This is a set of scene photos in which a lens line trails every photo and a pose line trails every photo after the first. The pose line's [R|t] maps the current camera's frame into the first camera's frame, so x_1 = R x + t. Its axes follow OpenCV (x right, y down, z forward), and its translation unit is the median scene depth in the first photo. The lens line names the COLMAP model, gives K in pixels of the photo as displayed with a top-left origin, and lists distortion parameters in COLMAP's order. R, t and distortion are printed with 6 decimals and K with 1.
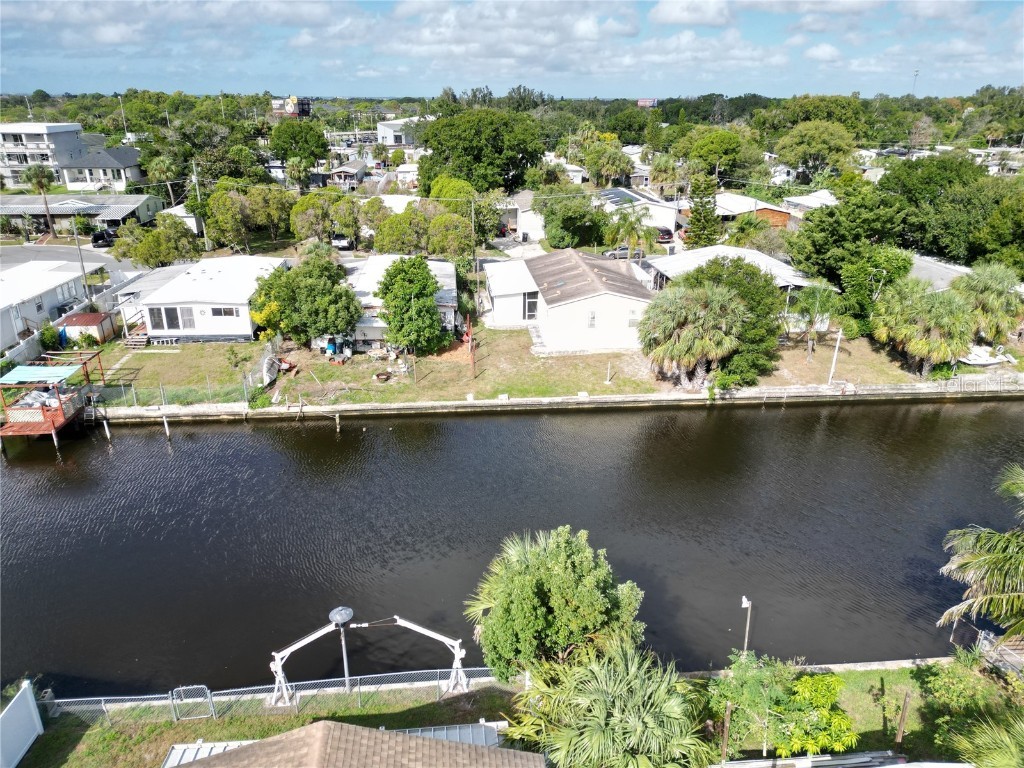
lens RADIAL K [[715.5, 0, 507.5], [0, 715.5, 378.9], [0, 0, 1]] dist [0.092839, -0.100667]
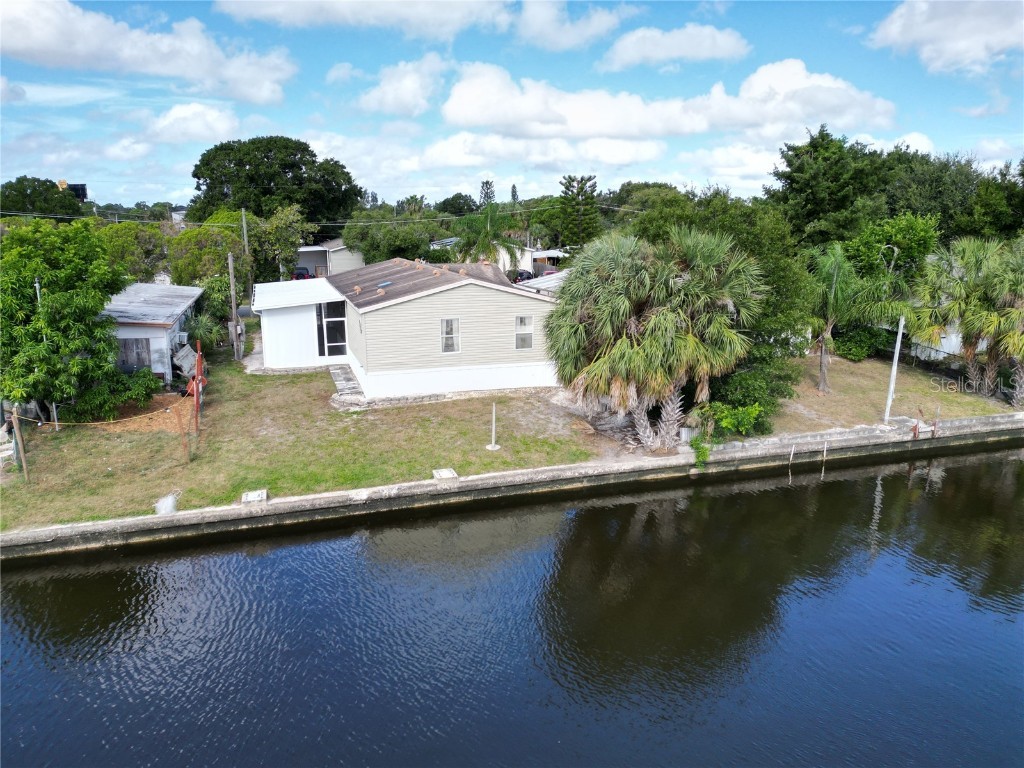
lens RADIAL K [[715.5, 0, 507.5], [0, 715.5, 378.9], [0, 0, 1]] dist [0.092839, -0.100667]
pose [[0.973516, -0.051185, 0.222817, 0.045142], [0.084501, 0.986159, -0.142656, 0.029338], [-0.212431, 0.157706, 0.964366, 0.531404]]
